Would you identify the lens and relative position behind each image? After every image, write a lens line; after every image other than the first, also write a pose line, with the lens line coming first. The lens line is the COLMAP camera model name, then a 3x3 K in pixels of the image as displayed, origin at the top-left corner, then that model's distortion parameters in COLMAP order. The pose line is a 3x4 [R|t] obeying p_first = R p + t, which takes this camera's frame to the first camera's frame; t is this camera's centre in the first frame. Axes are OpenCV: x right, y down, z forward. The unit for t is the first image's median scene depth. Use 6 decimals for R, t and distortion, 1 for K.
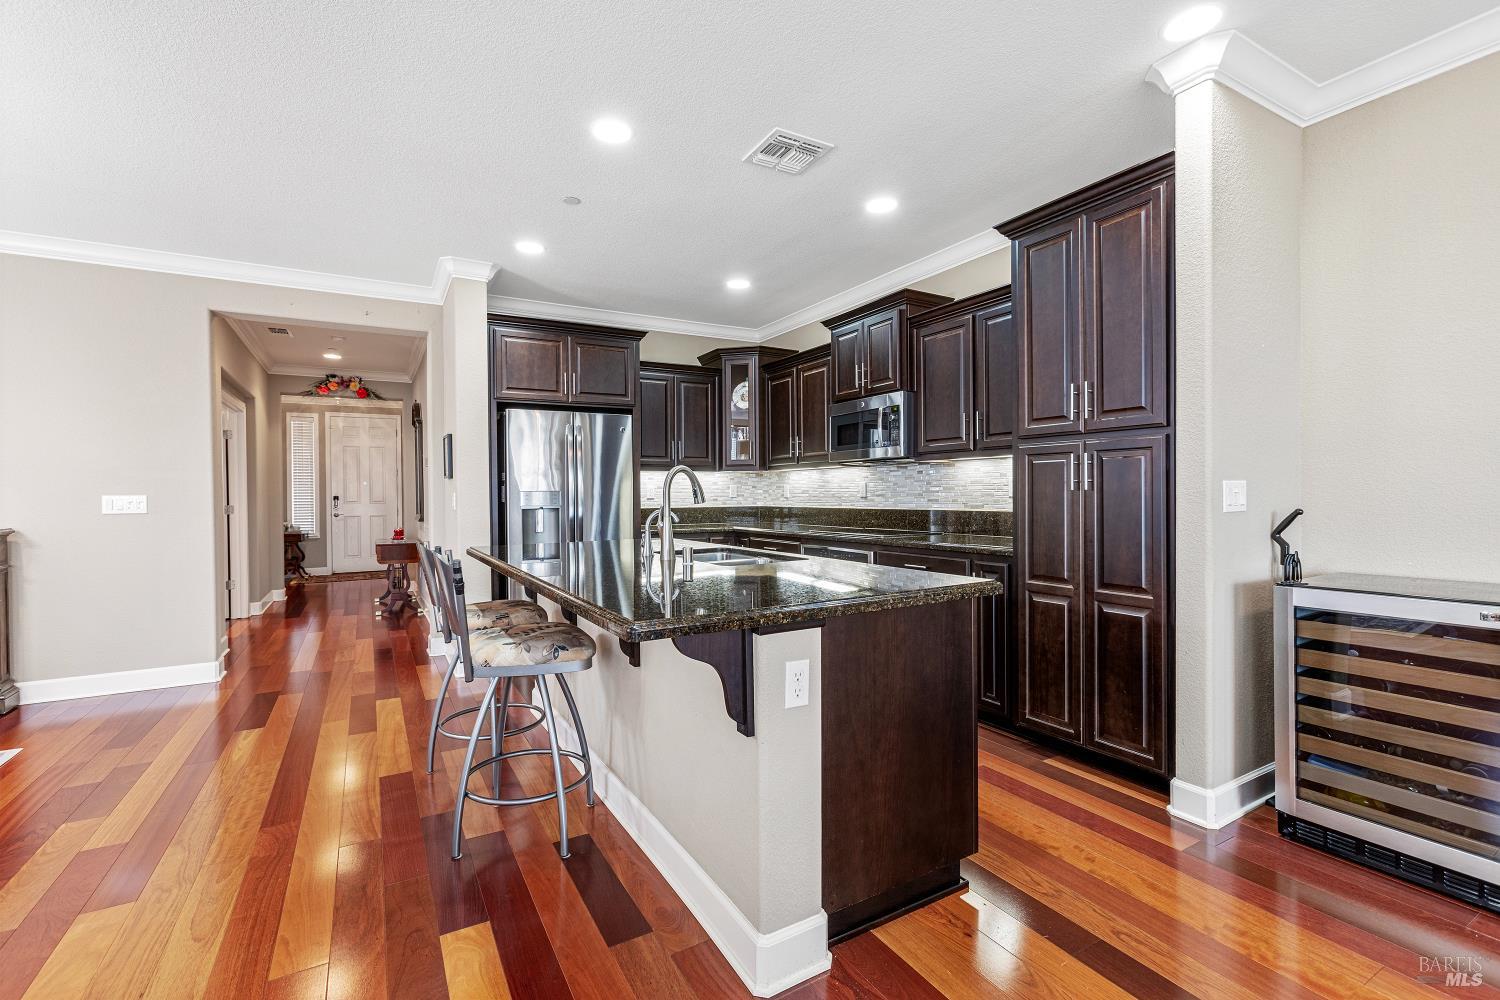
lens RADIAL K [[666.0, 0, 740.4], [0, 666.0, 497.4], [0, 0, 1]] dist [-0.012854, 0.011165]
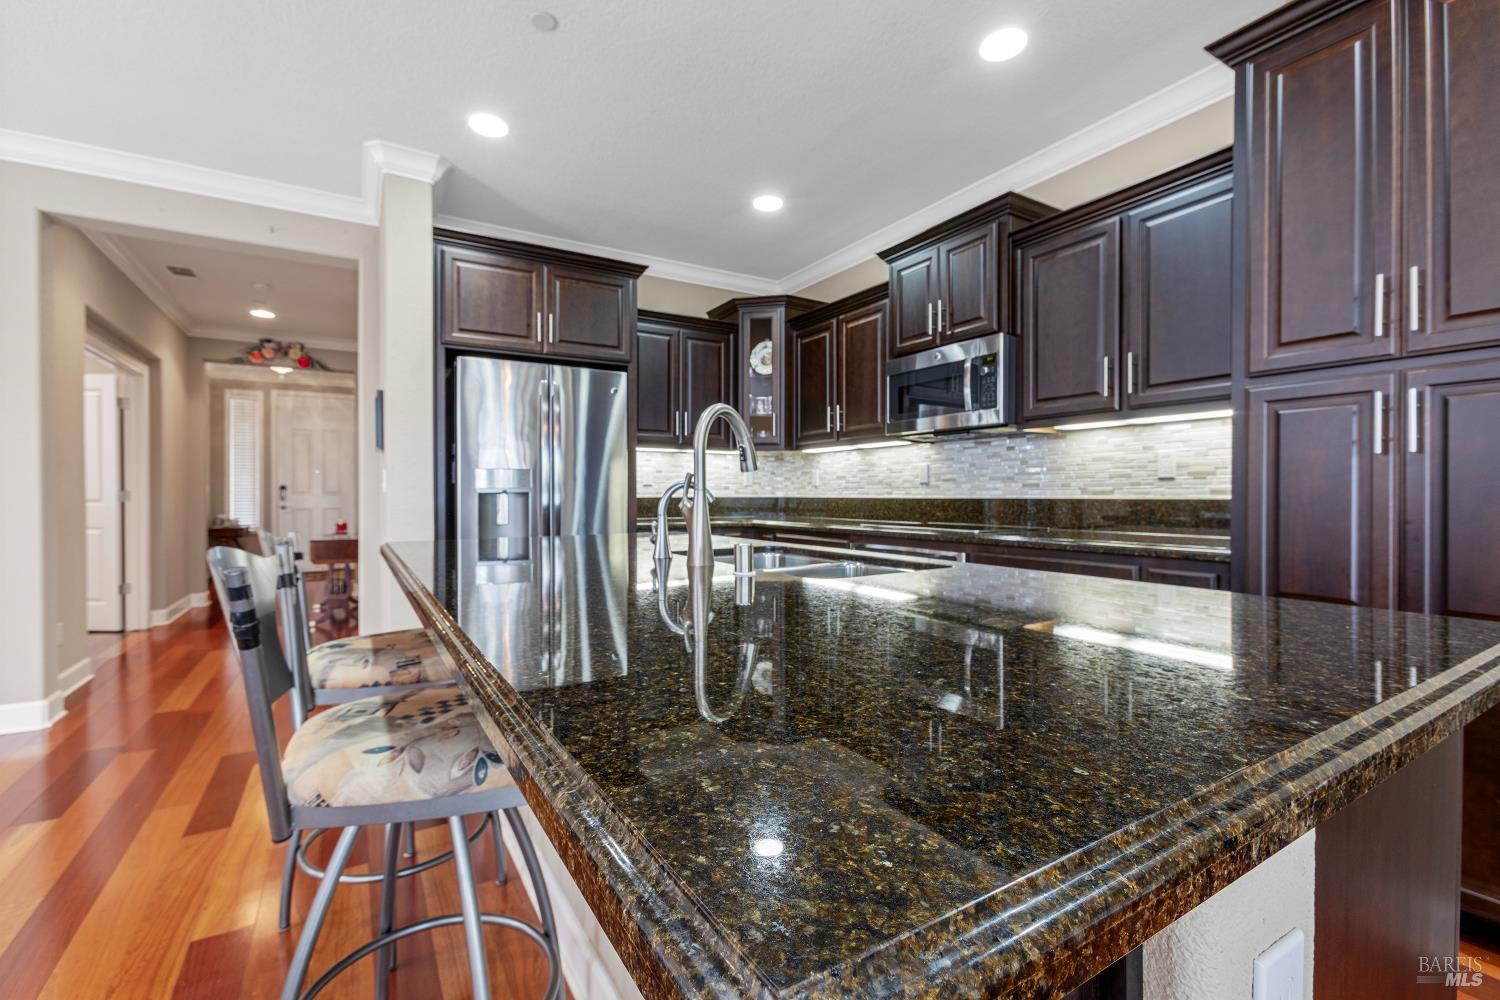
lens RADIAL K [[659.8, 0, 741.8], [0, 659.8, 497.9], [0, 0, 1]] dist [-0.013254, 0.009672]
pose [[0.999648, 0.008659, 0.025076, -0.048379], [-0.008655, 0.999963, -0.000296, 0.019296], [-0.025078, 0.000079, 0.999686, 0.237917]]
